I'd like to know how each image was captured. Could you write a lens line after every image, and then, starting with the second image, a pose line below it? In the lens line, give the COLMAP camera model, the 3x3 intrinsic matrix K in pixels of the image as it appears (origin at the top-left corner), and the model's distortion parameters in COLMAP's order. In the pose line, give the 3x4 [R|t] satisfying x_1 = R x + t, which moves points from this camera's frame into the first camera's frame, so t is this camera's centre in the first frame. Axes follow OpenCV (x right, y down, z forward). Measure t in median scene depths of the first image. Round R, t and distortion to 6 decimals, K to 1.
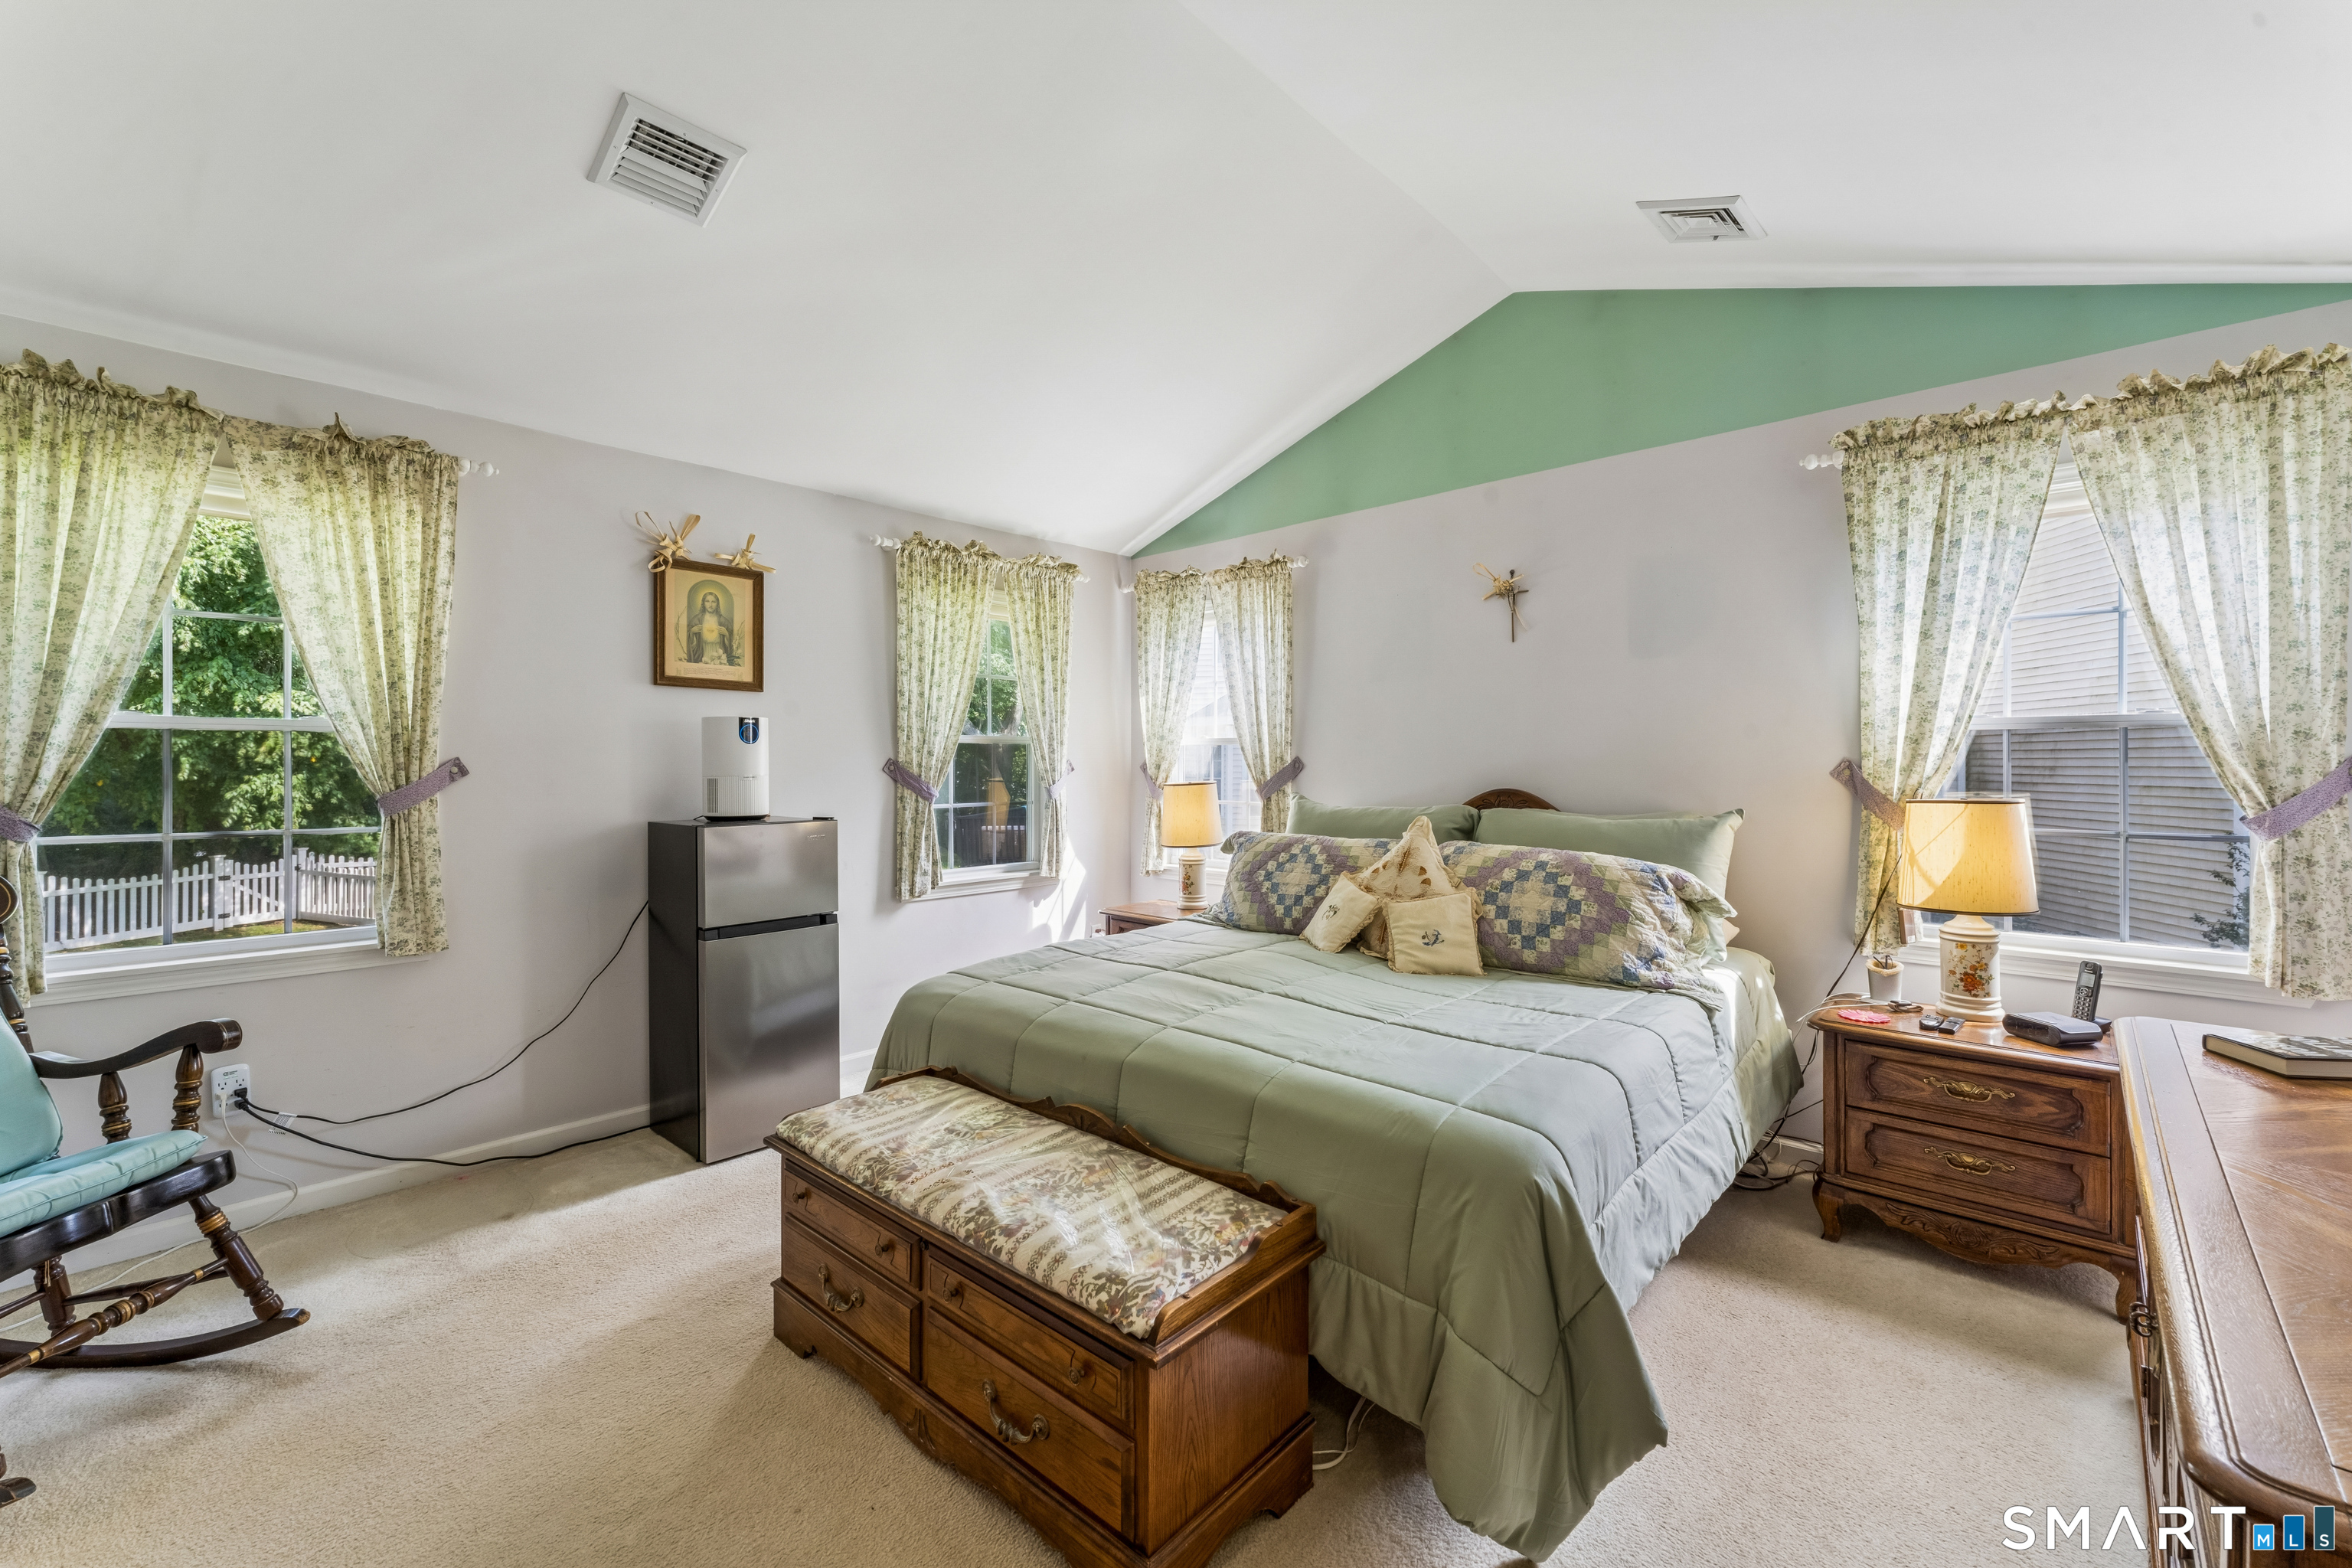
lens RADIAL K [[943.1, 0, 1179.3], [0, 943.1, 768.2], [0, 0, 1]] dist [-0.001677, 0.000455]
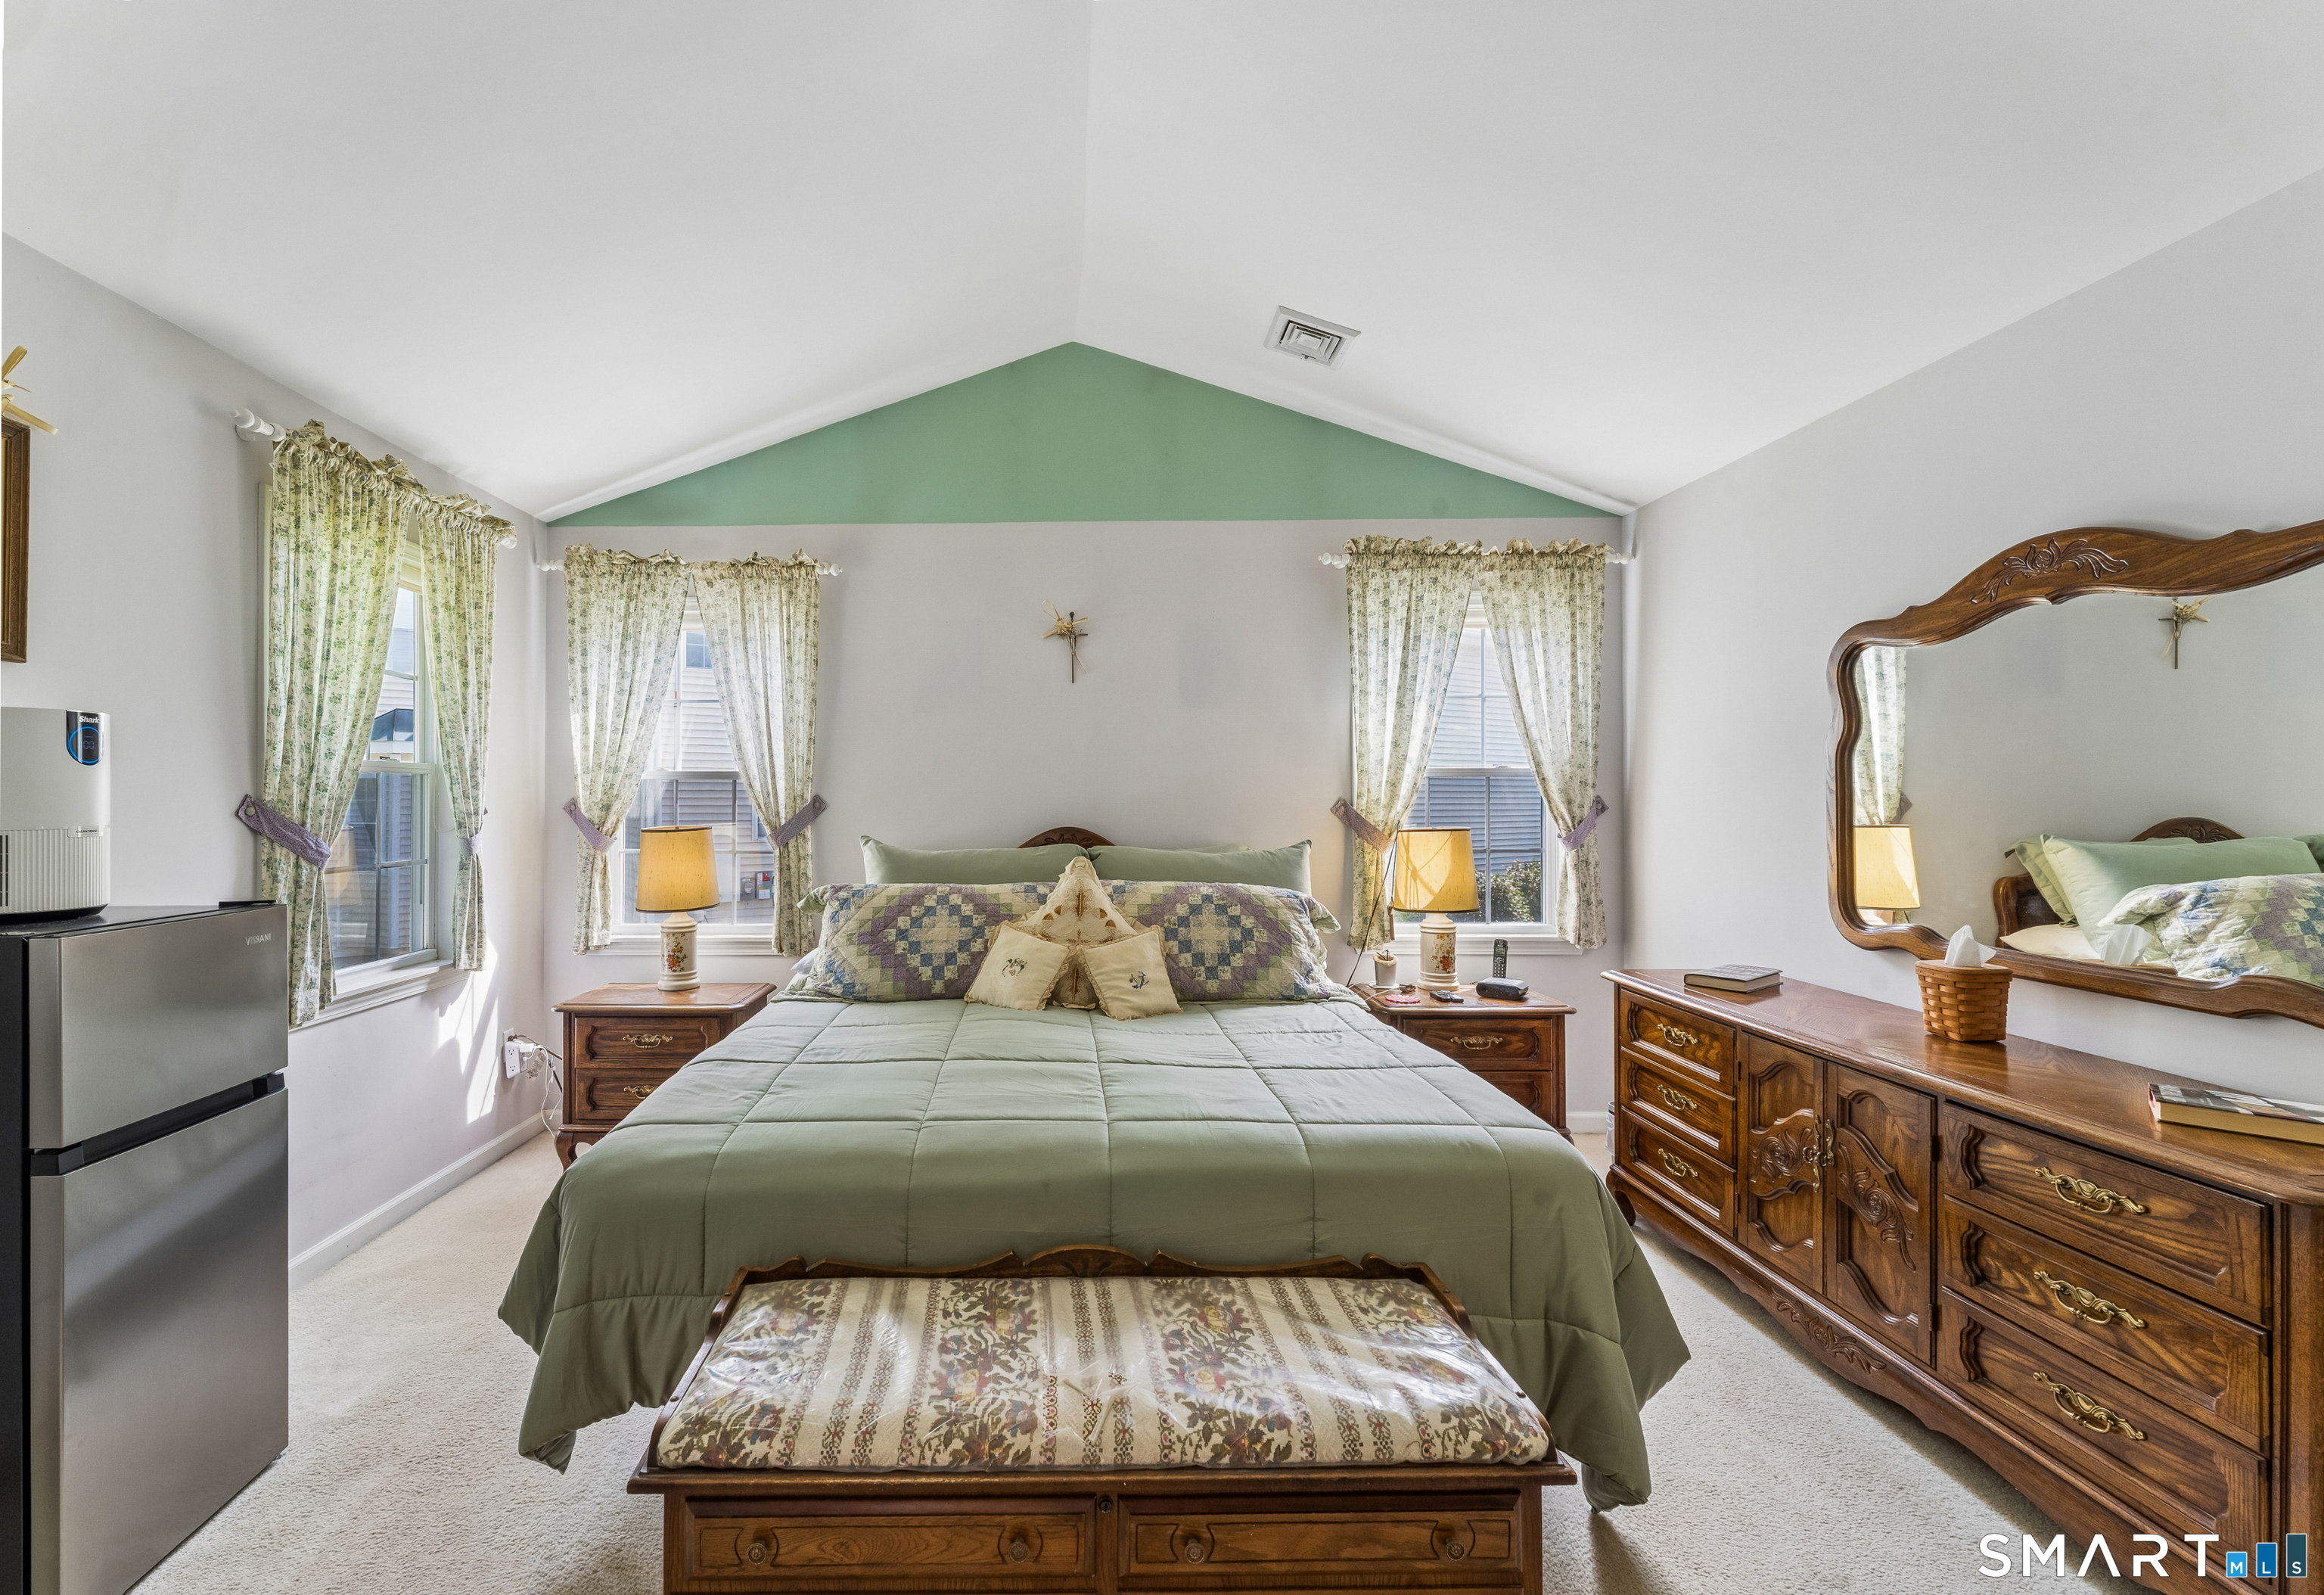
lens RADIAL K [[958.3, 0, 1158.4], [0, 958.3, 797.0], [0, 0, 1]] dist [-0.000179, 0.000231]
pose [[0.743799, 0.002214, 0.668400, -0.348868], [0.004828, 0.999951, -0.008685, -0.001612], [-0.668386, 0.009687, 0.743752, 0.221163]]
